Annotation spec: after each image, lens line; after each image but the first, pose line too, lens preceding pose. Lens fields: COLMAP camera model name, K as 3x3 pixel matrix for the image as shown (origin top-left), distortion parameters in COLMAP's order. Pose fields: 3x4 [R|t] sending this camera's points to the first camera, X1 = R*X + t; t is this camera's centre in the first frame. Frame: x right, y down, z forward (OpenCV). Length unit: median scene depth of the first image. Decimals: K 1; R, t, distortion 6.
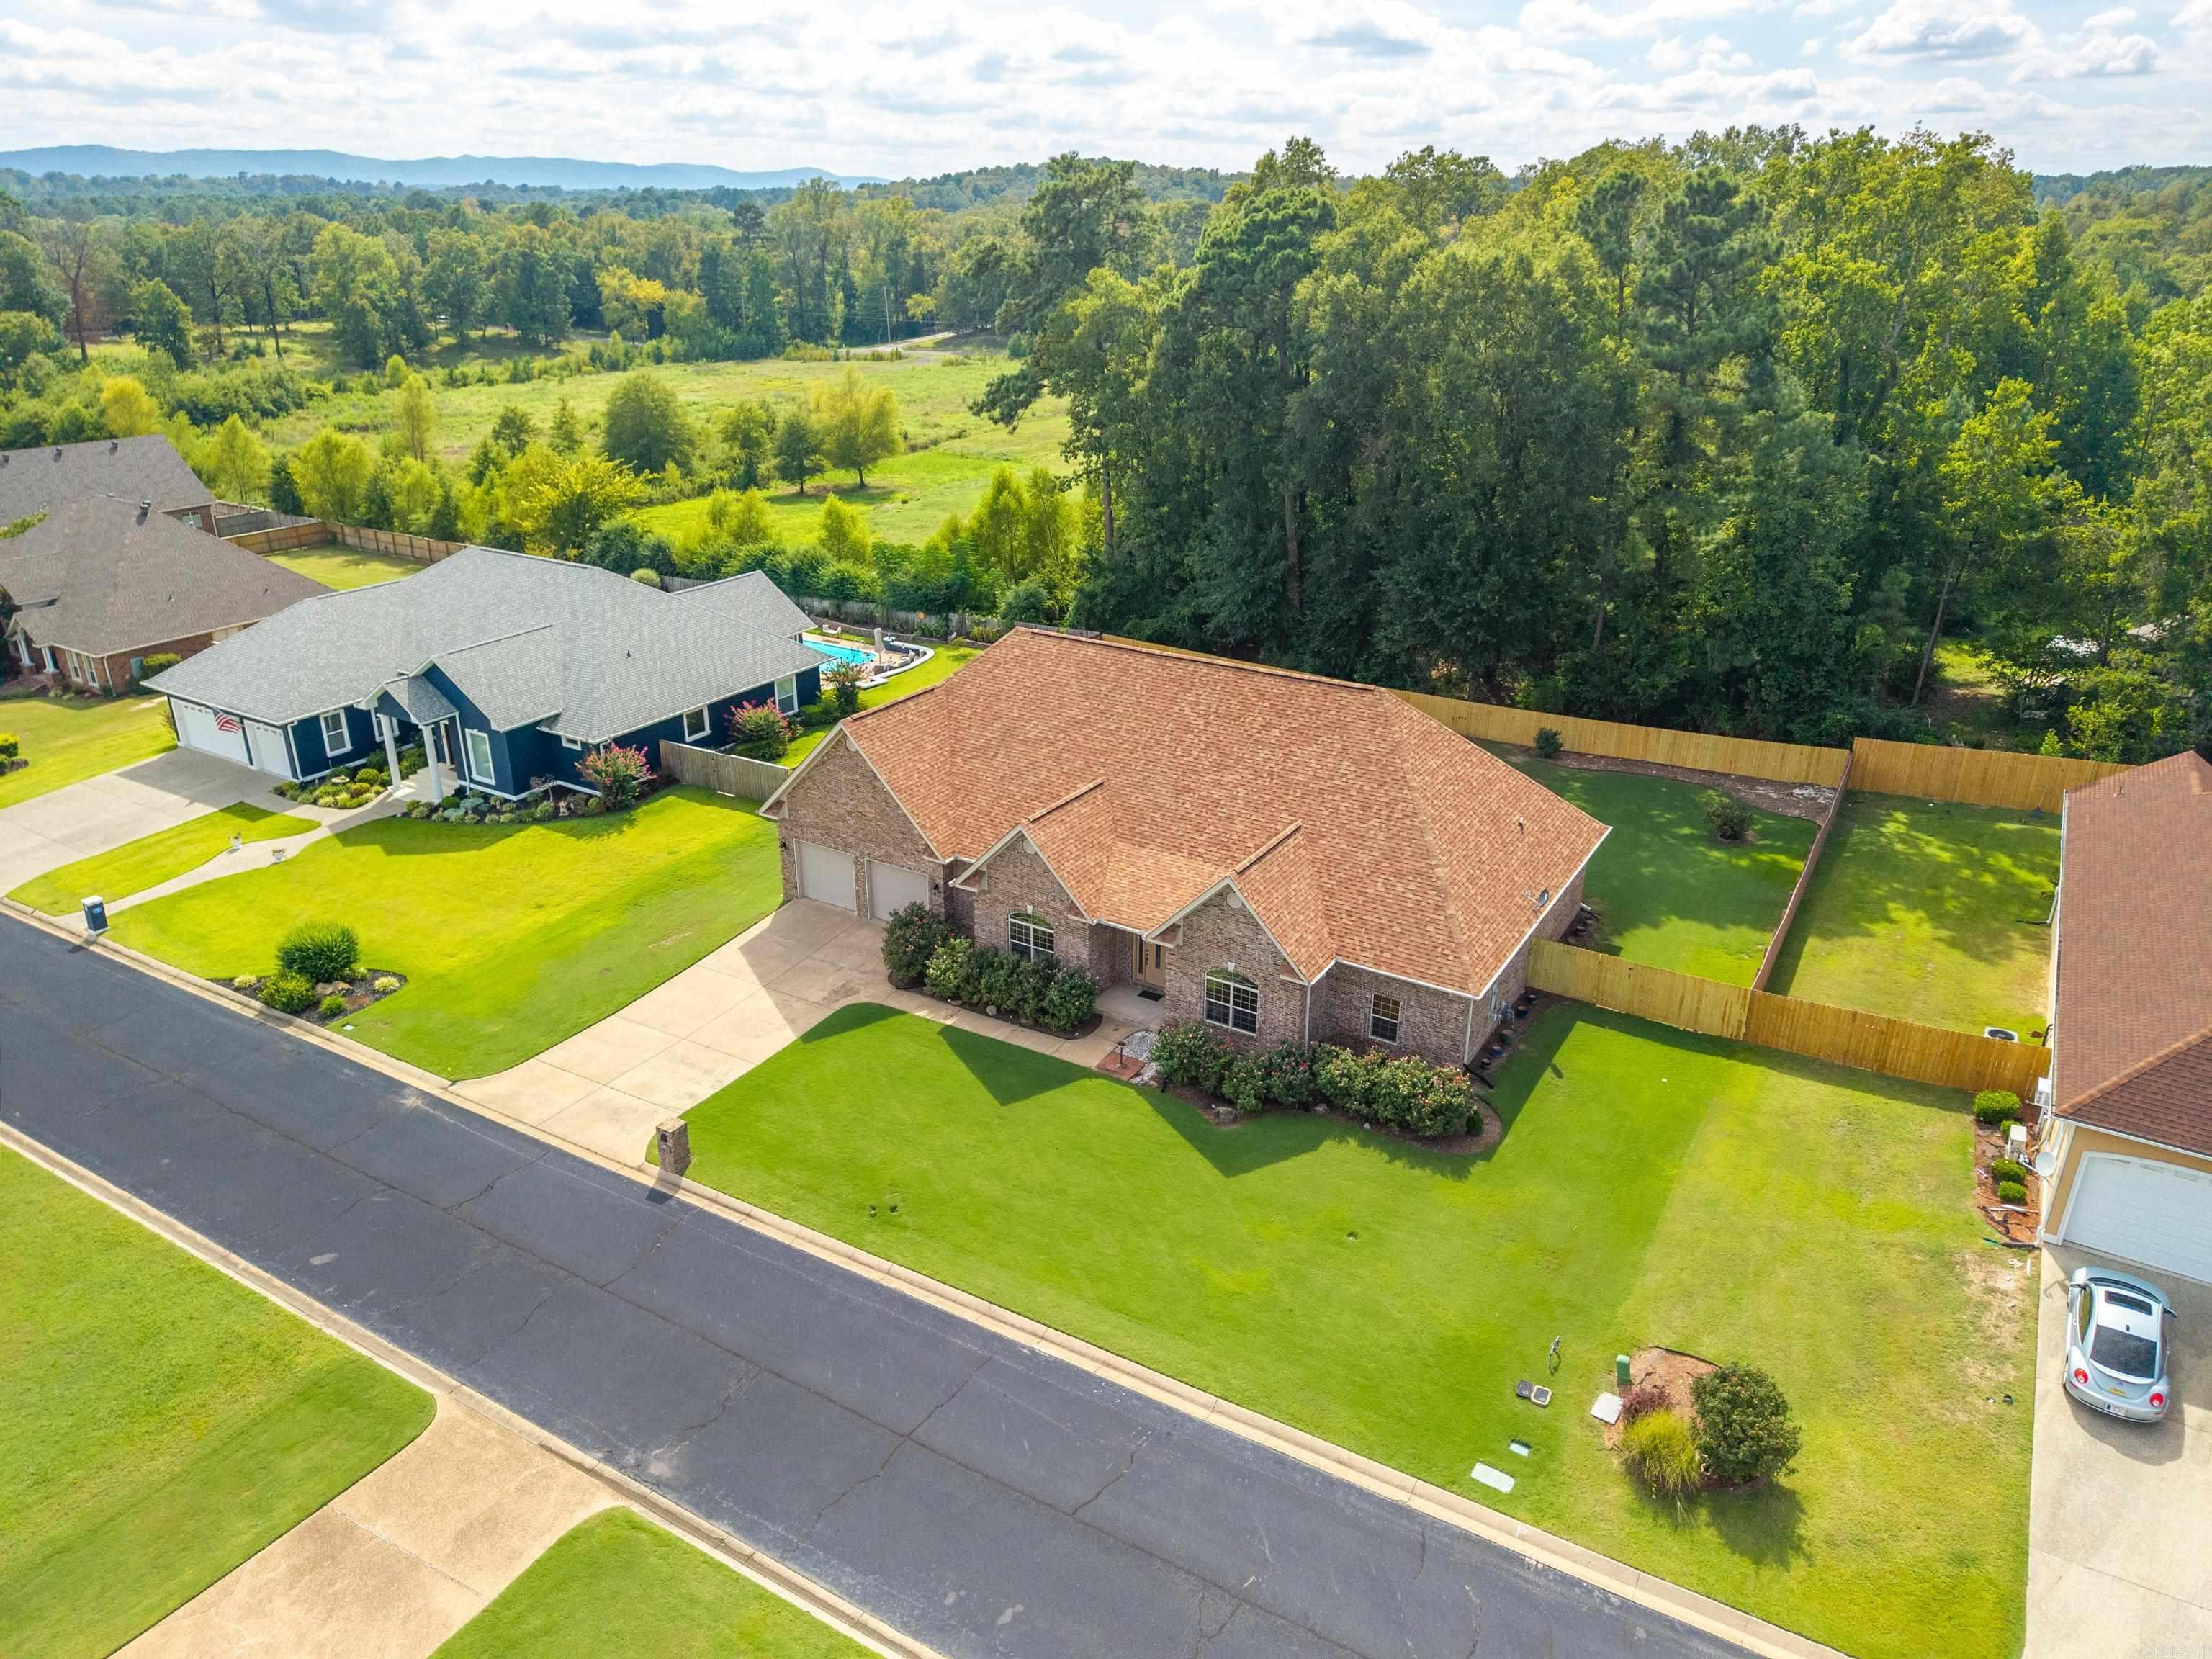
lens RADIAL K [[1473.0, 0, 1115.9], [0, 1473.0, 834.3], [0, 0, 1]] dist [0.026833, -0.028829]
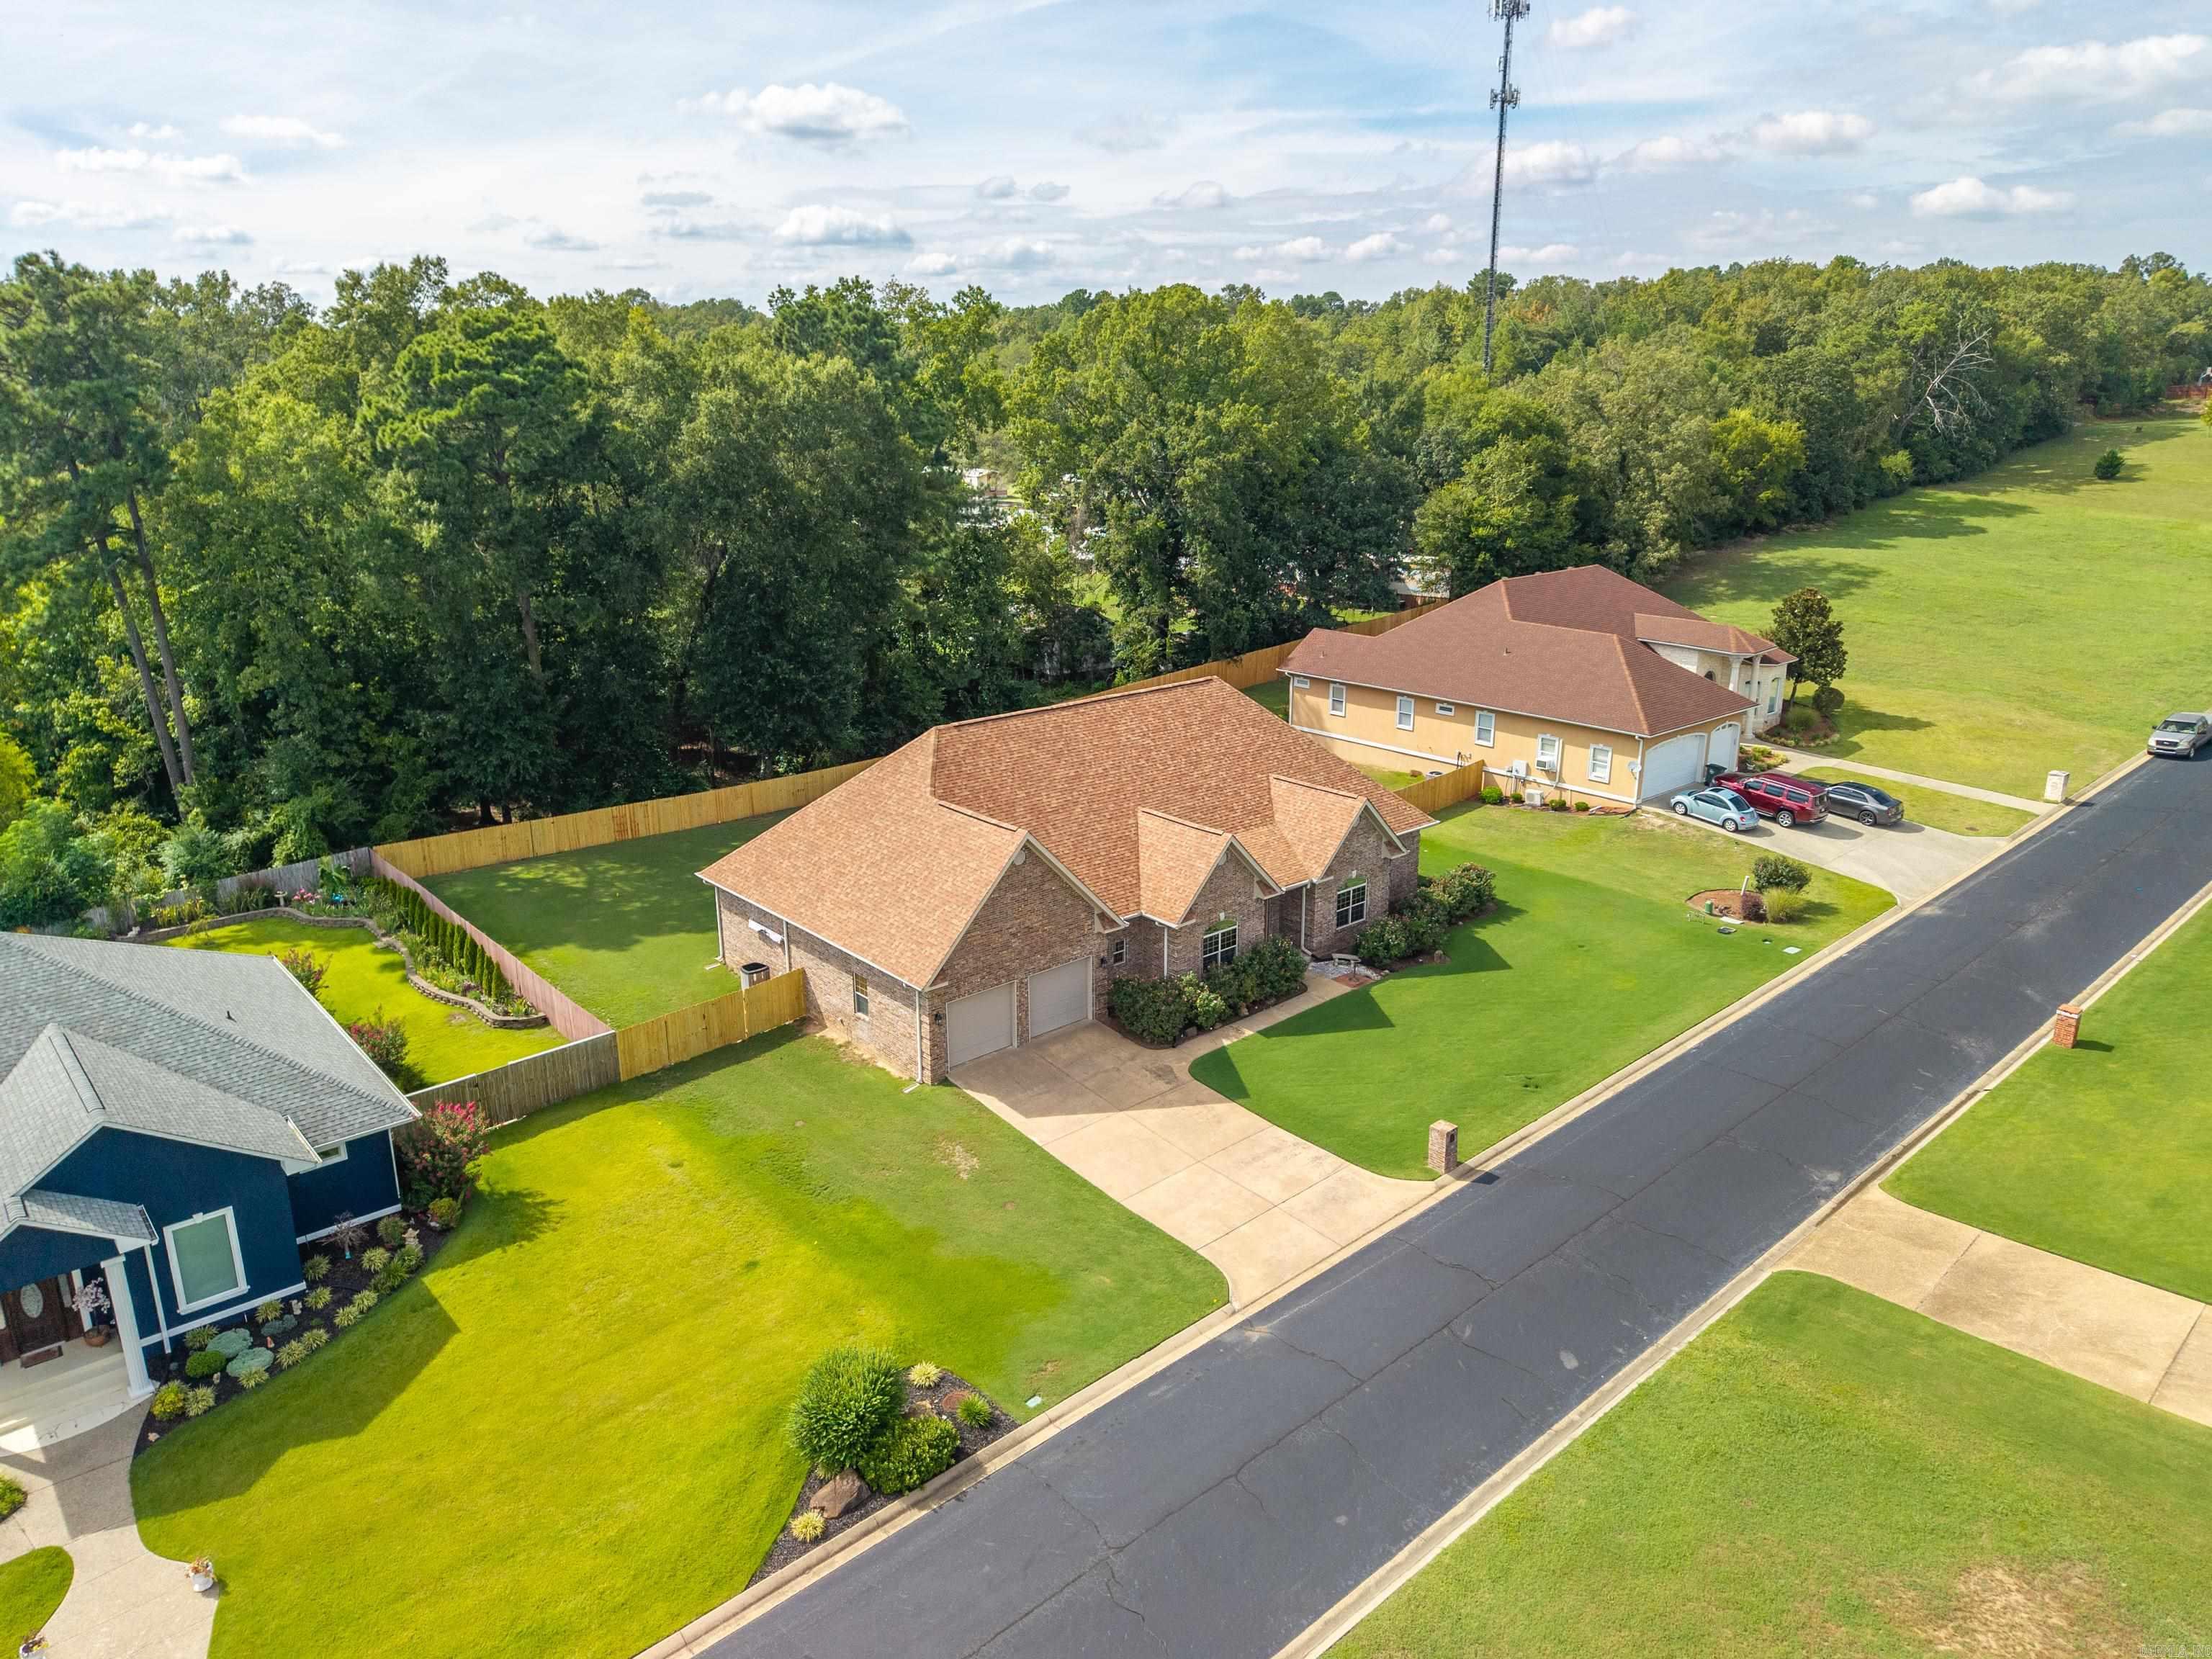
lens RADIAL K [[1473.0, 0, 1115.9], [0, 1473.0, 834.3], [0, 0, 1]] dist [0.026833, -0.028829]
pose [[0.306020, -0.290887, 0.906497, -0.986515], [0.378540, 0.910851, 0.164494, -0.201389], [-0.873533, 0.292806, 0.388851, 0.564212]]
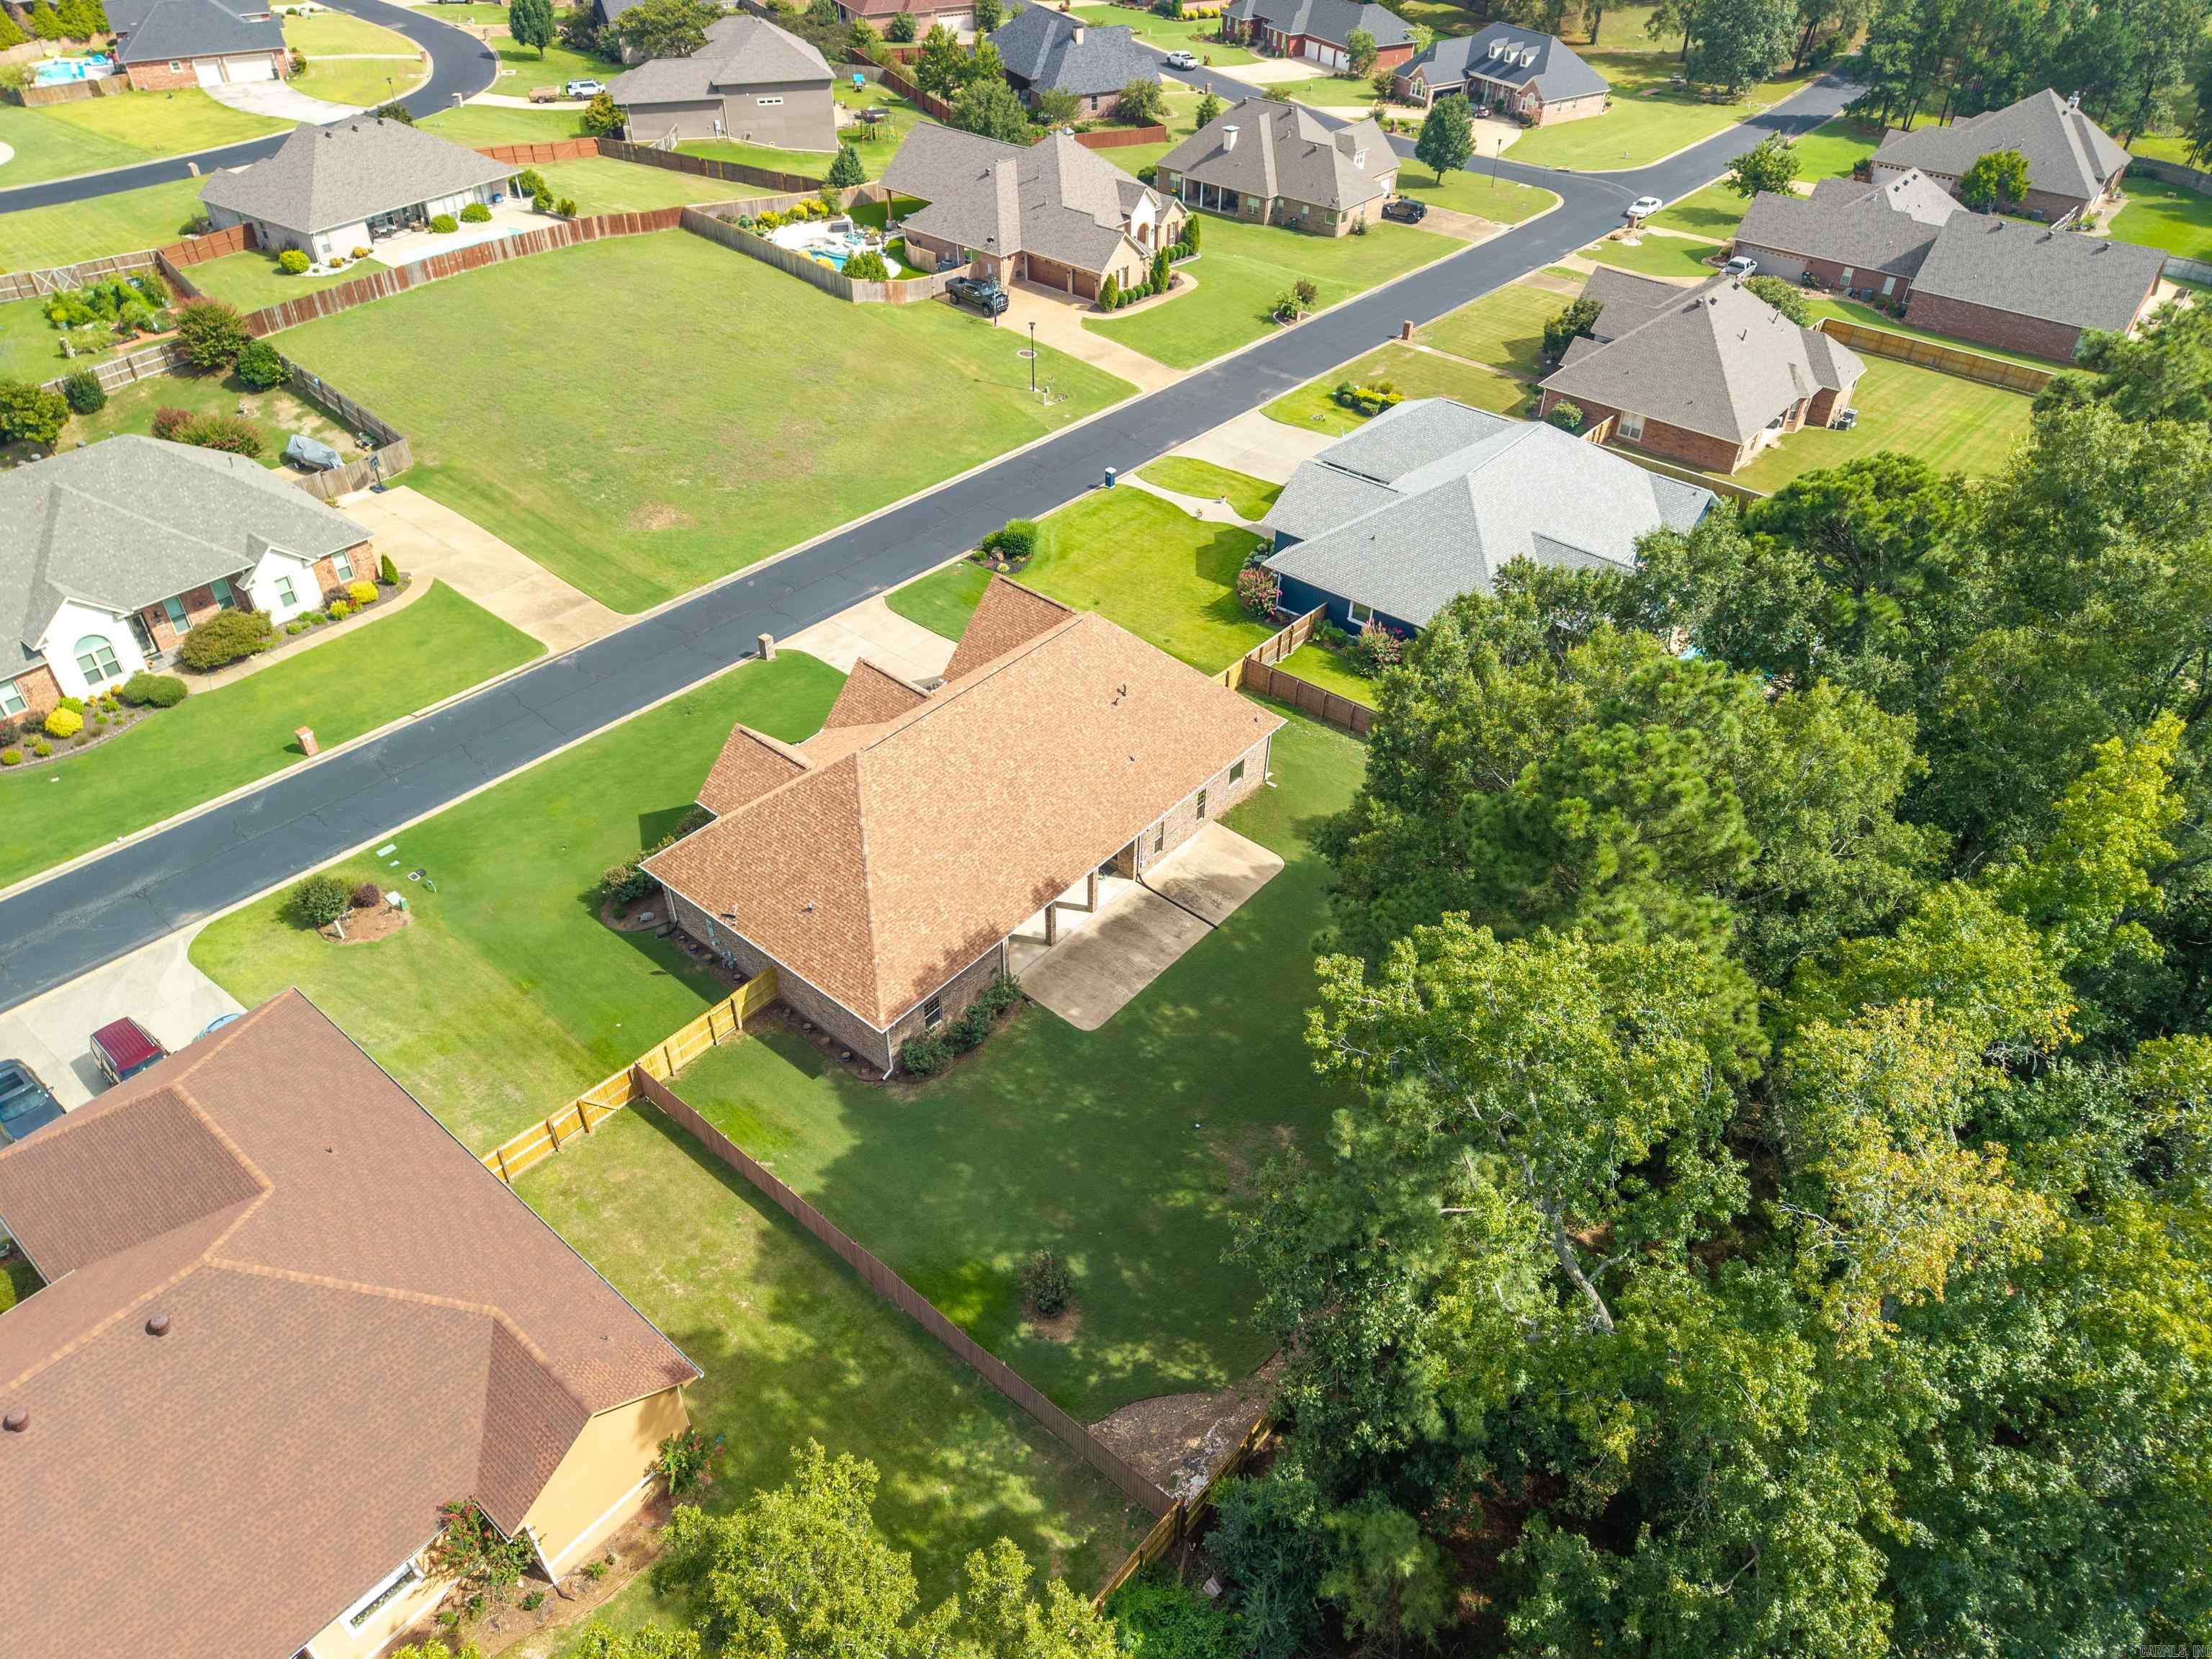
lens RADIAL K [[1473.0, 0, 1115.9], [0, 1473.0, 834.3], [0, 0, 1]] dist [0.026833, -0.028829]
pose [[-0.153177, 0.620148, -0.769385, 1.048978], [-0.398904, 0.673518, 0.622294, -0.832856], [0.904109, 0.402232, 0.144212, 0.967865]]
